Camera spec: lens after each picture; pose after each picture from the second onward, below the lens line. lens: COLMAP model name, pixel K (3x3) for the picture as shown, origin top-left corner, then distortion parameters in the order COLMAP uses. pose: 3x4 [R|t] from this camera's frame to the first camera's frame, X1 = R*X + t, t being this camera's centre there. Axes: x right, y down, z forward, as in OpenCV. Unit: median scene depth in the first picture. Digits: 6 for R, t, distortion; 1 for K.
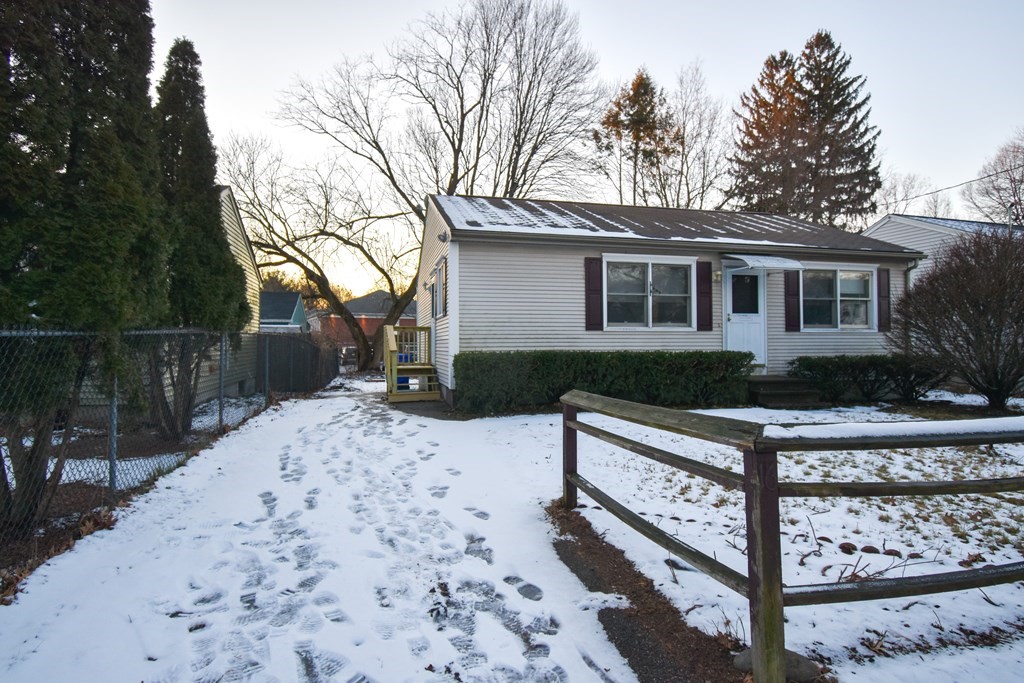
lens RADIAL K [[545.5, 0, 512.0], [0, 545.5, 341.5], [0, 0, 1]] dist [0.015529, -0.023535]
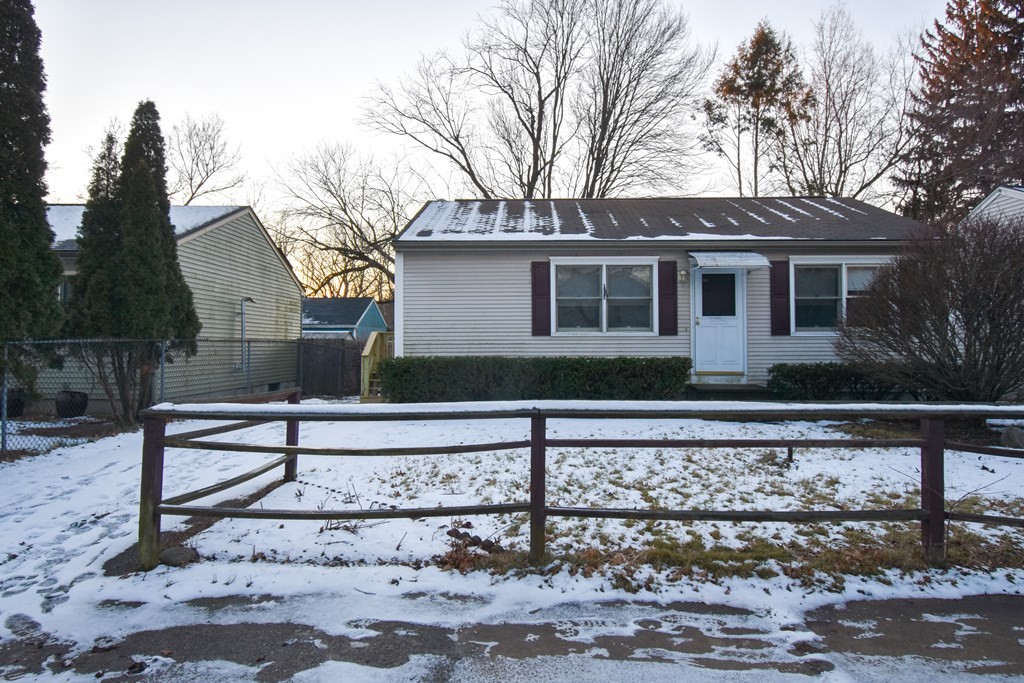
lens RADIAL K [[626.2, 0, 512.0], [0, 626.2, 341.5], [0, 0, 1]] dist [0.000444, -0.003181]
pose [[0.966573, -0.002884, -0.256375, 0.356187], [0.001094, 0.999974, -0.007124, -0.001904], [0.256389, 0.006605, 0.966551, -0.093261]]
